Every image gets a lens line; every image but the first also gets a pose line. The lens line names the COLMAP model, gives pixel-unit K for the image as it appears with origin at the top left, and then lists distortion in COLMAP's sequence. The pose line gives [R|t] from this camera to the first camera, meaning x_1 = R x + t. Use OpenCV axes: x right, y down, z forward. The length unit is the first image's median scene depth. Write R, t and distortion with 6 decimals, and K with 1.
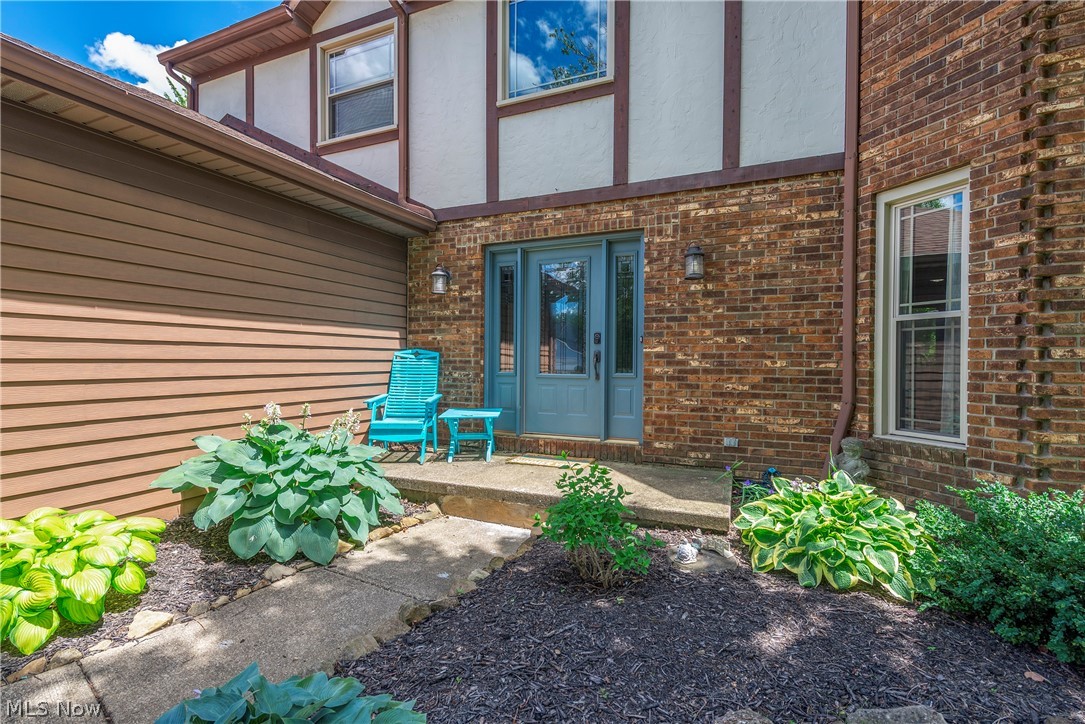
lens RADIAL K [[500.5, 0, 542.2], [0, 500.5, 363.9], [0, 0, 1]] dist [0.001247, -0.000109]
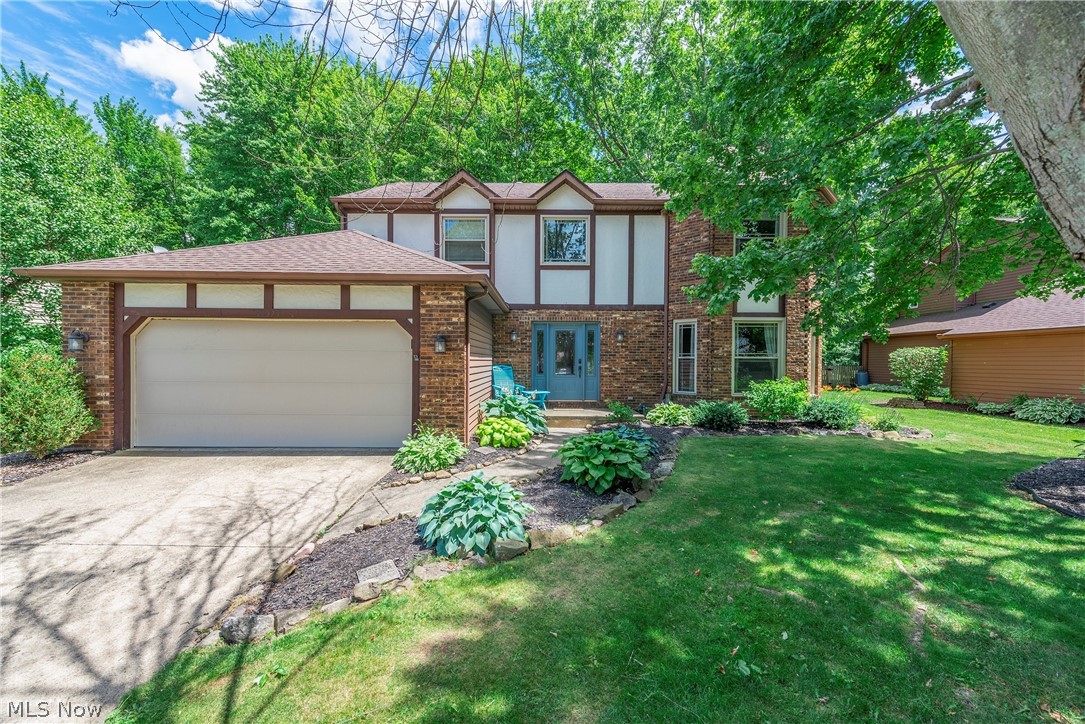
lens RADIAL K [[430.9, 0, 539.9], [0, 430.9, 365.1], [0, 0, 1]] dist [0.000982, -0.000047]
pose [[0.914664, -0.004353, 0.404192, -1.118877], [0.001958, 0.999978, 0.006338, -0.052915], [-0.404210, -0.005006, 0.914652, -1.081569]]
